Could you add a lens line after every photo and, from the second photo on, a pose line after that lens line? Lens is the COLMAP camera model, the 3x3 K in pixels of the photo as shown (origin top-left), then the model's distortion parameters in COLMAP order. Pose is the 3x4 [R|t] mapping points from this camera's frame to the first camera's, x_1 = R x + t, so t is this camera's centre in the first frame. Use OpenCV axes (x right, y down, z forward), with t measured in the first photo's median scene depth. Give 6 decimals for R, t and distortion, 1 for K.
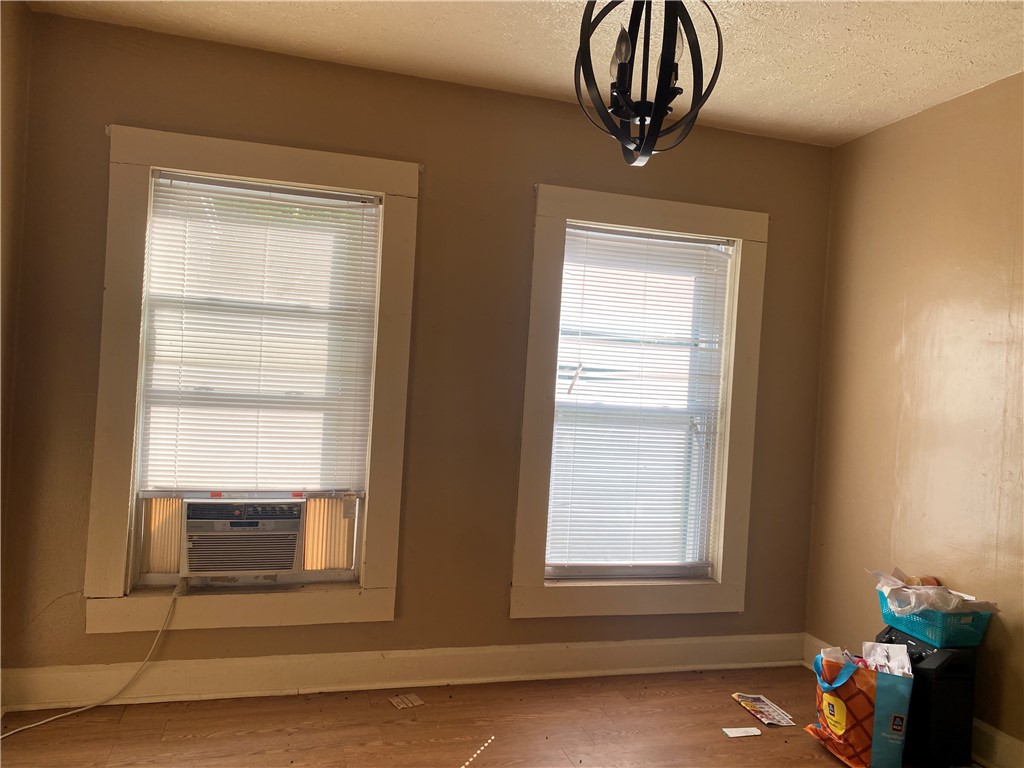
lens RADIAL K [[742.8, 0, 514.3], [0, 742.8, 388.3], [0, 0, 1]] dist [-0.008235, -0.005655]
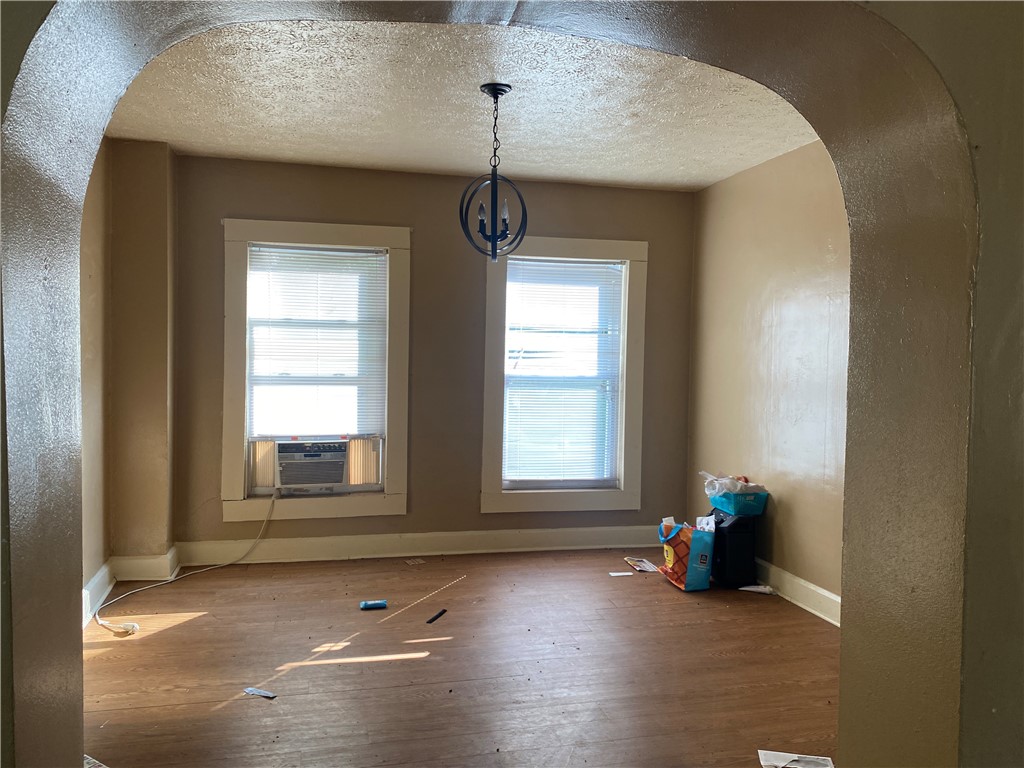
lens RADIAL K [[742.8, 0, 508.2], [0, 742.8, 380.7], [0, 0, 1]] dist [-0.008235, -0.005655]
pose [[0.997593, -0.036758, -0.058800, 0.164290], [0.037975, 0.999084, 0.019702, 0.002074], [0.058022, -0.021887, 0.998075, -0.586726]]
